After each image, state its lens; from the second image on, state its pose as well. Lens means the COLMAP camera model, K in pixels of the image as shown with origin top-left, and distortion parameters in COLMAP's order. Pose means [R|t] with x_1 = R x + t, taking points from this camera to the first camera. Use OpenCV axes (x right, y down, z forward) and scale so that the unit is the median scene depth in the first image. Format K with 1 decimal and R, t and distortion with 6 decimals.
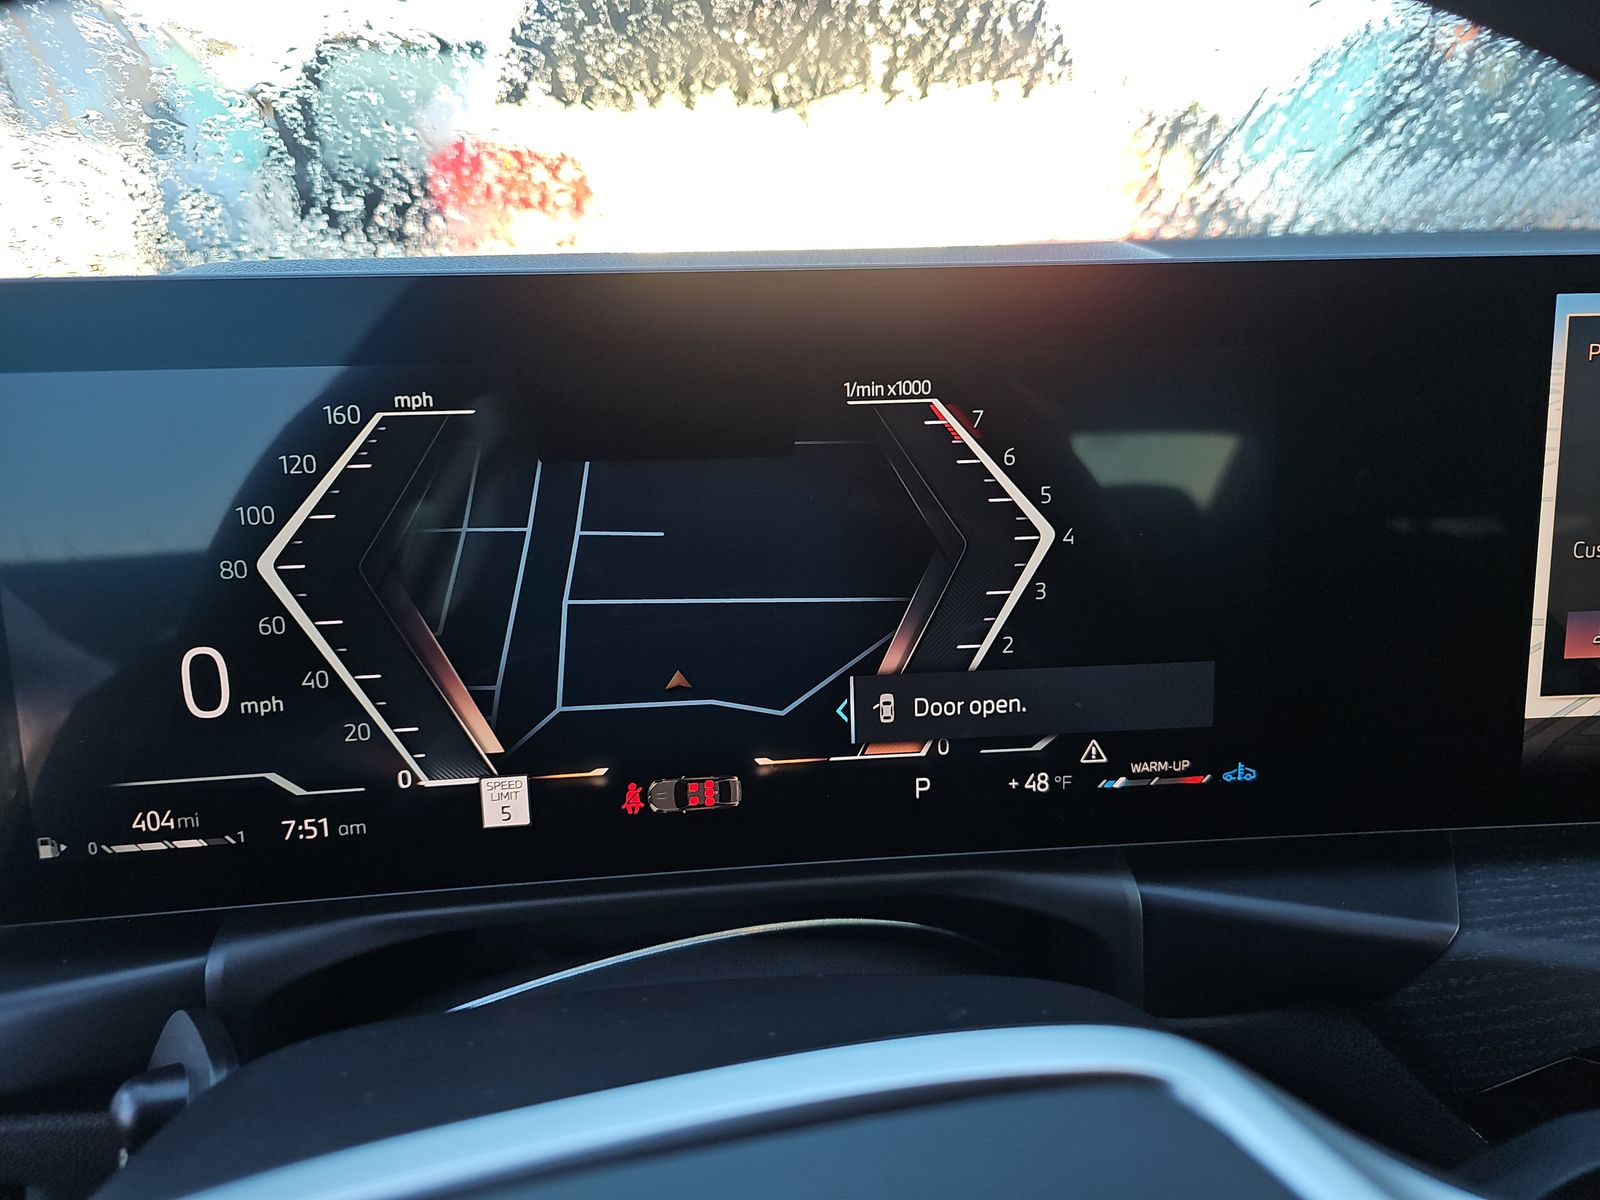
lens RADIAL K [[1070.6, 0, 832.8], [0, 1070.6, 603.4], [0, 0, 1]] dist [0.032101, -0.002686]
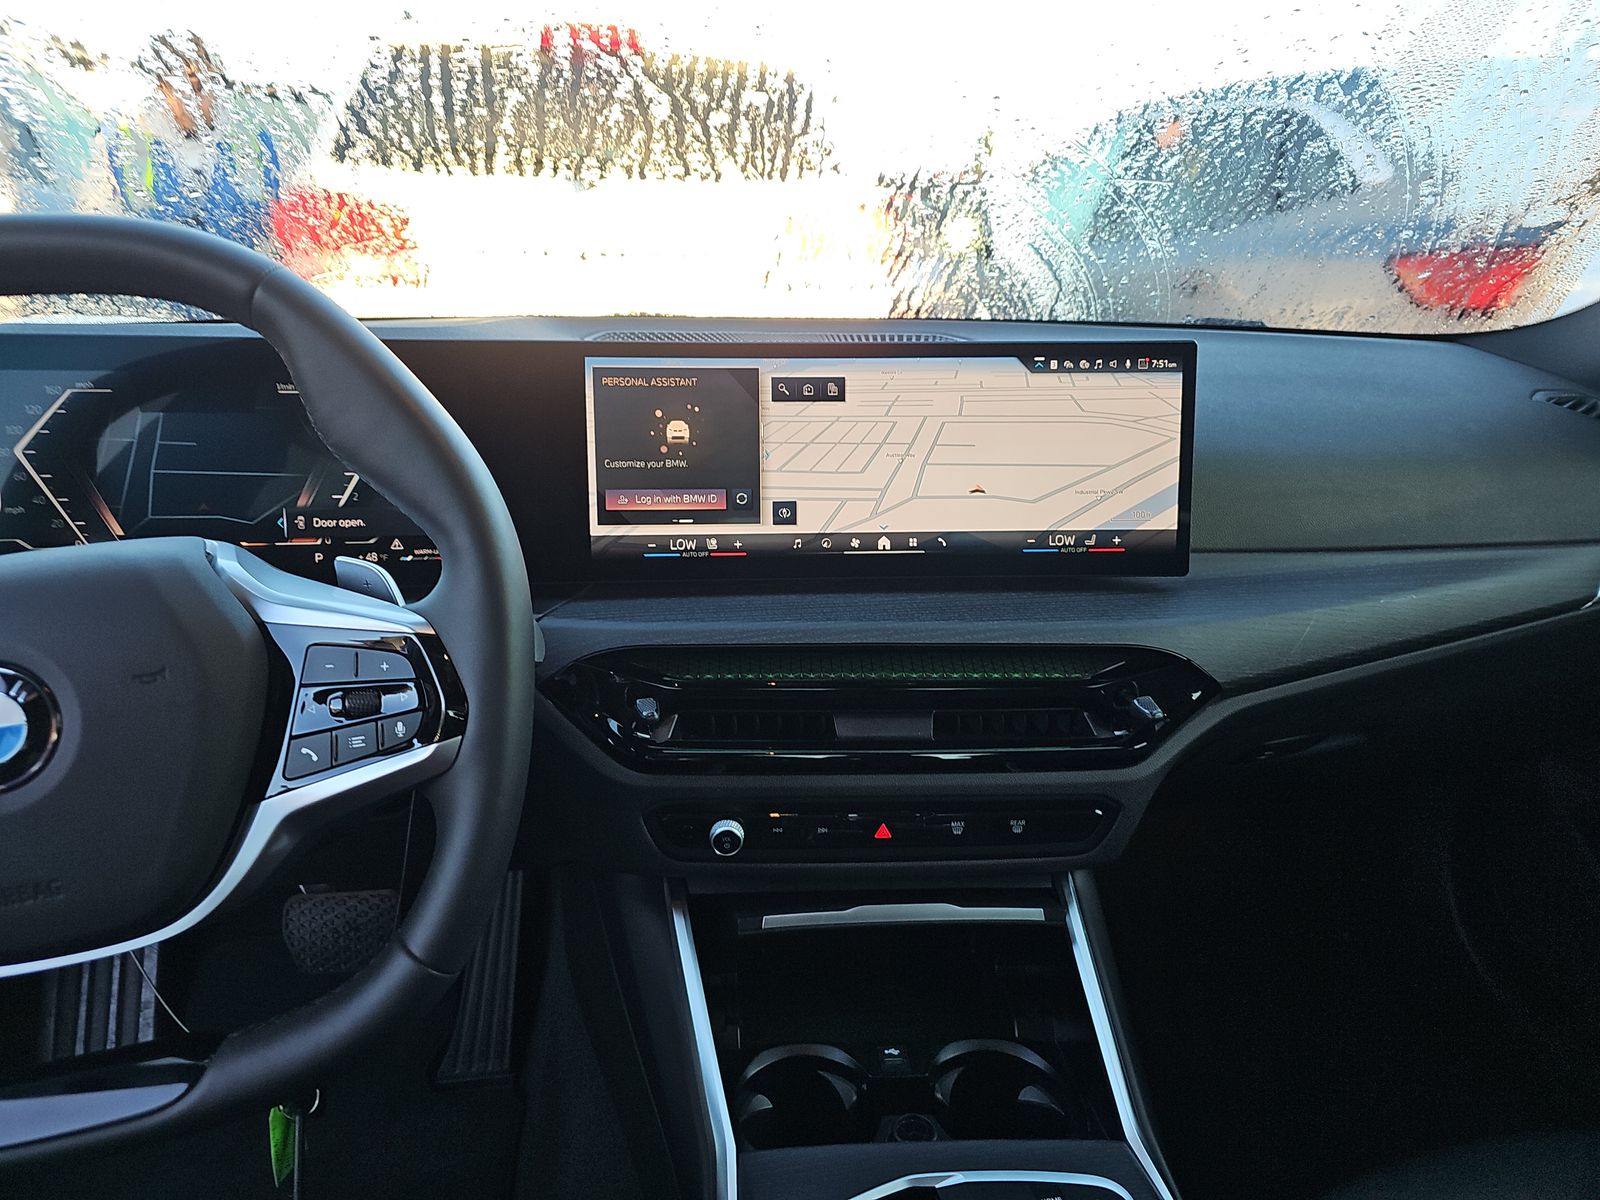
lens RADIAL K [[1098.0, 0, 812.0], [0, 1098.0, 596.6], [0, 0, 1]] dist [0.036618, -0.030325]
pose [[0.996636, 0.012329, 0.081018, 0.966495], [-0.010506, 0.999683, -0.022880, 0.302597], [-0.081275, 0.021952, 0.996450, -1.487039]]
